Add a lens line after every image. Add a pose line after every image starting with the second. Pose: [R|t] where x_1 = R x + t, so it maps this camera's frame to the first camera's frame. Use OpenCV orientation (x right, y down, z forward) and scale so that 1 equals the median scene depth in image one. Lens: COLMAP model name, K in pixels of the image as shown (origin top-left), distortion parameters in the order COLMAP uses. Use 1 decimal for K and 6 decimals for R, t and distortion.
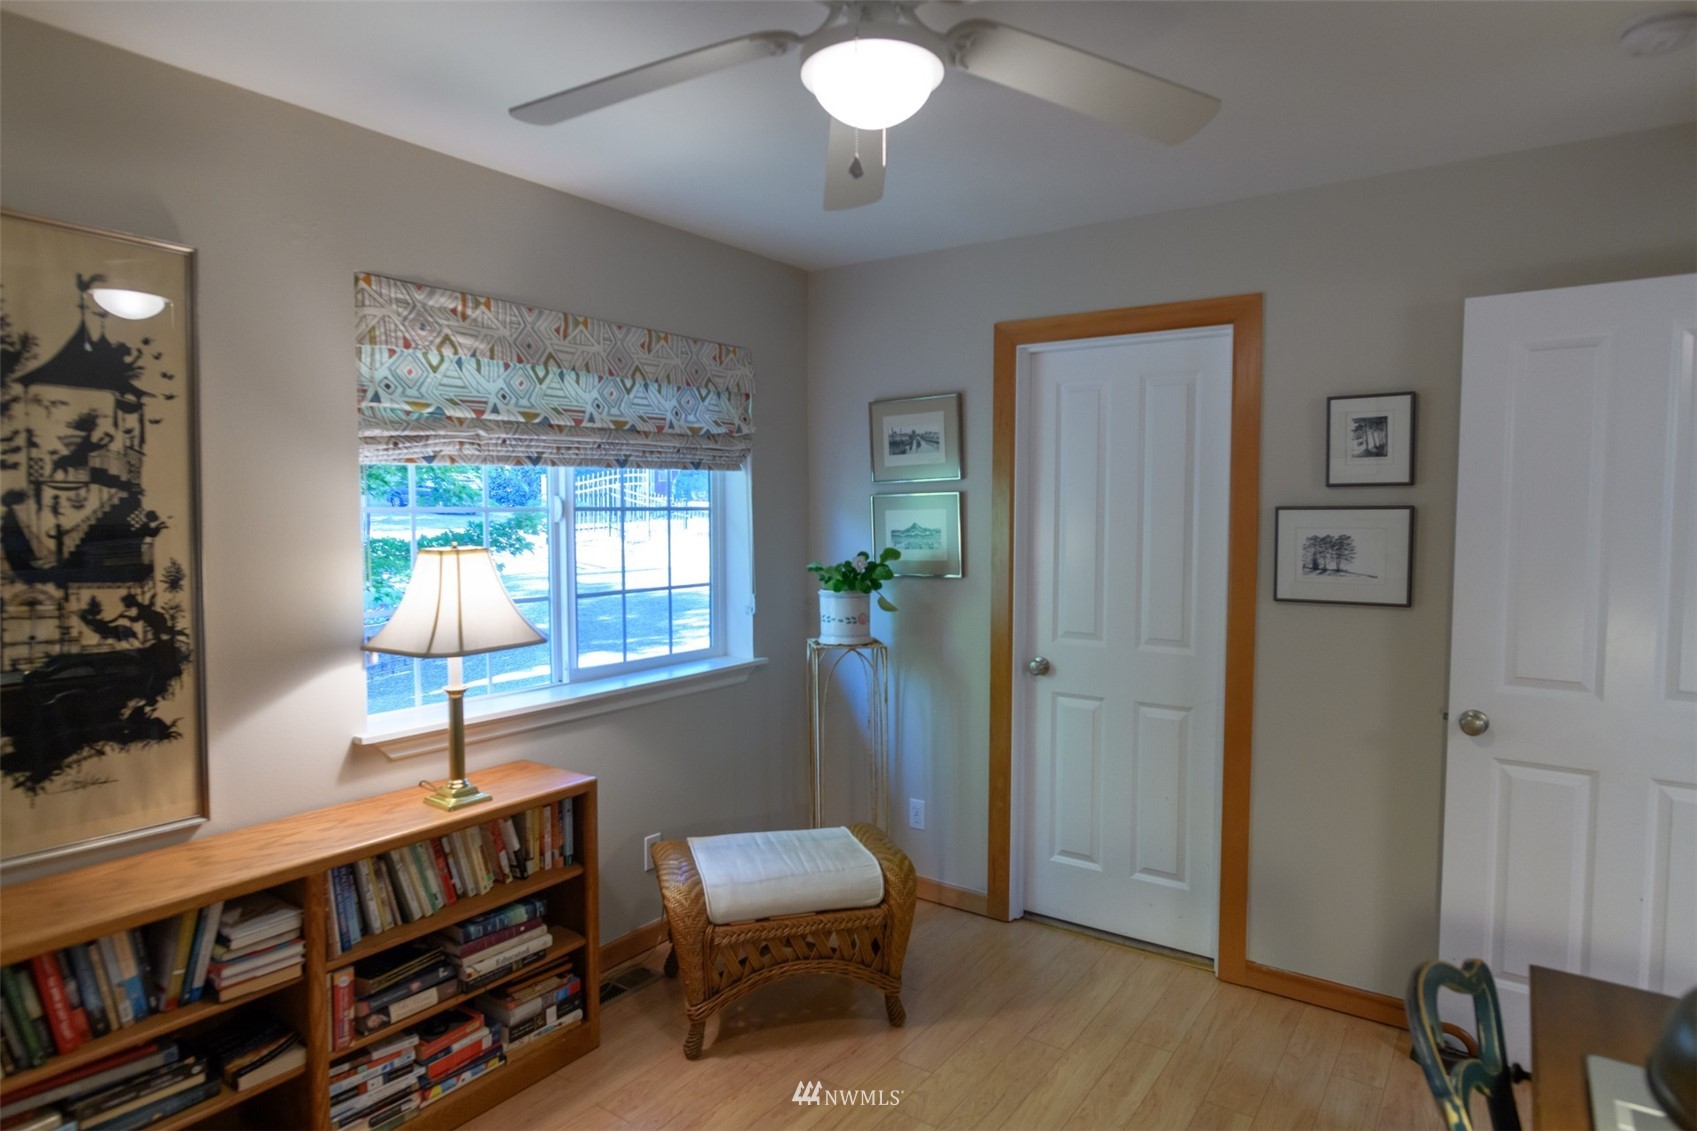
lens RADIAL K [[987.3, 0, 845.6], [0, 987.3, 560.1], [0, 0, 1]] dist [-0.004104, -0.000771]
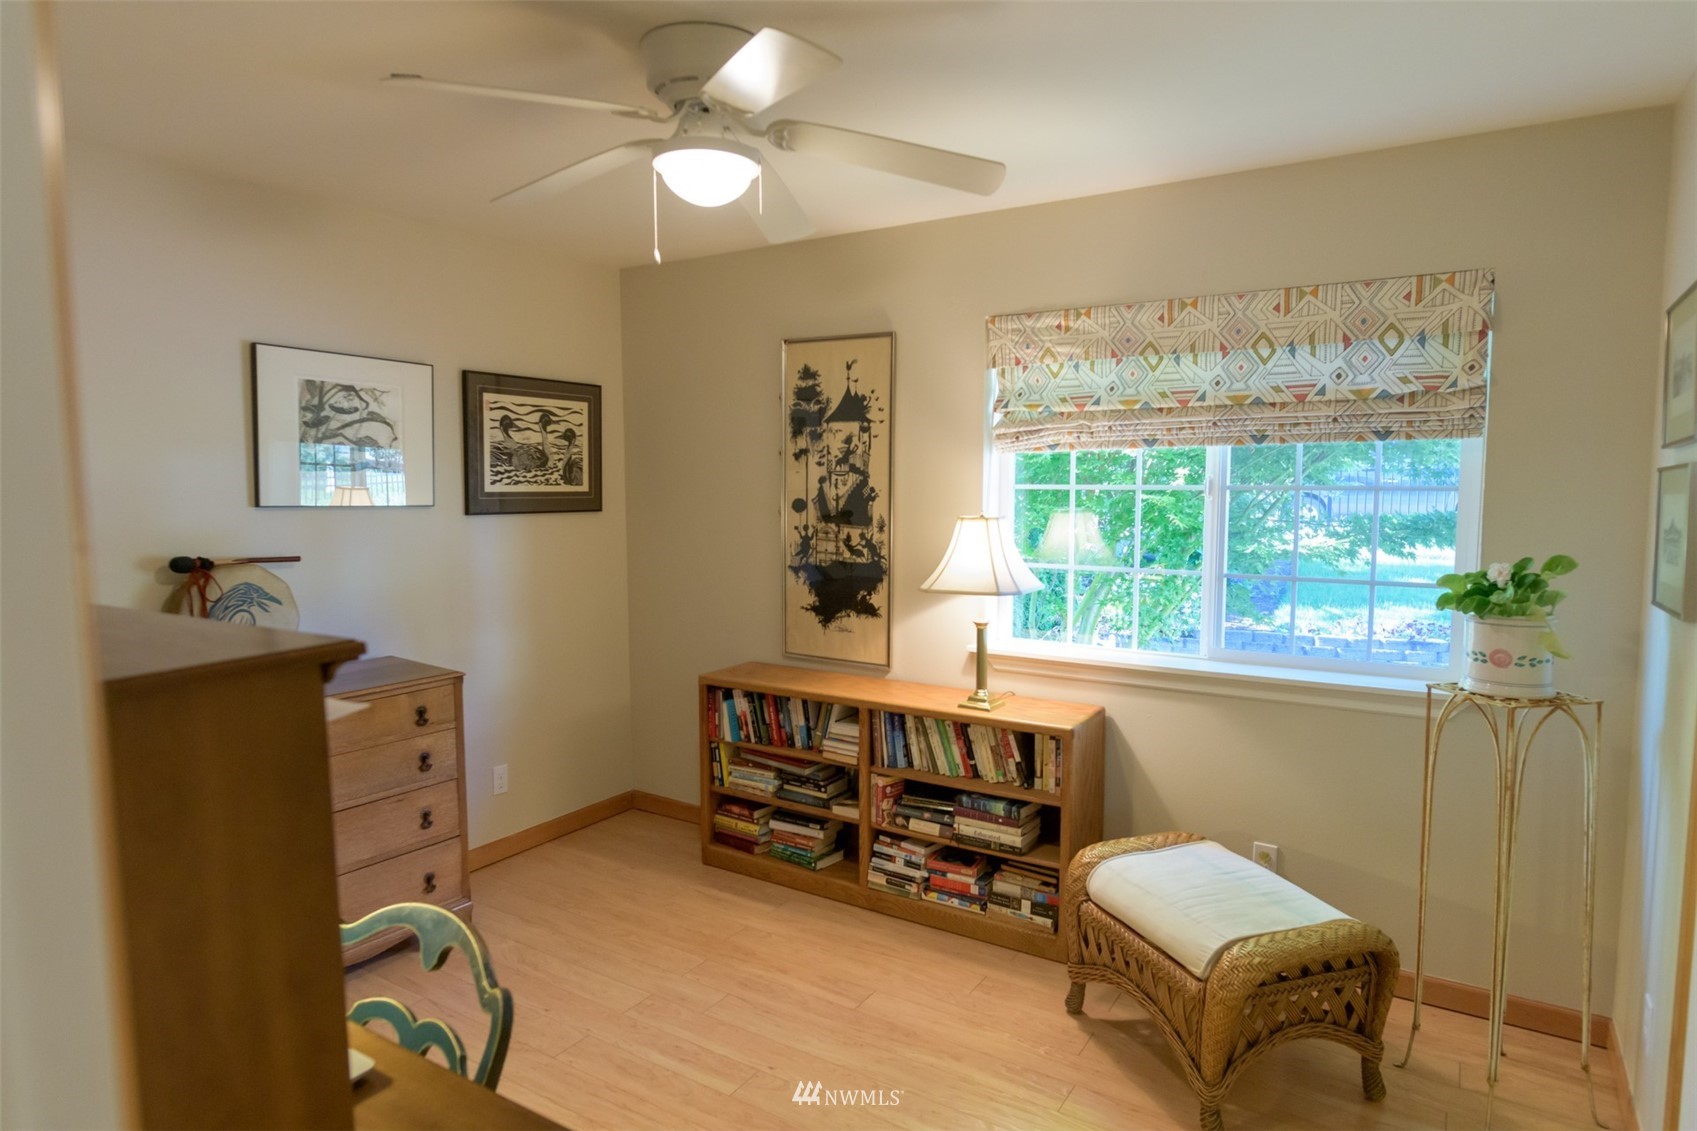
lens RADIAL K [[987.3, 0, 845.6], [0, 987.3, 560.1], [0, 0, 1]] dist [-0.004104, -0.000771]
pose [[0.032752, 0.082493, -0.996053, 1.058341], [-0.052821, 0.995338, 0.080697, -0.058353], [0.998067, 0.049970, 0.036957, 0.872926]]
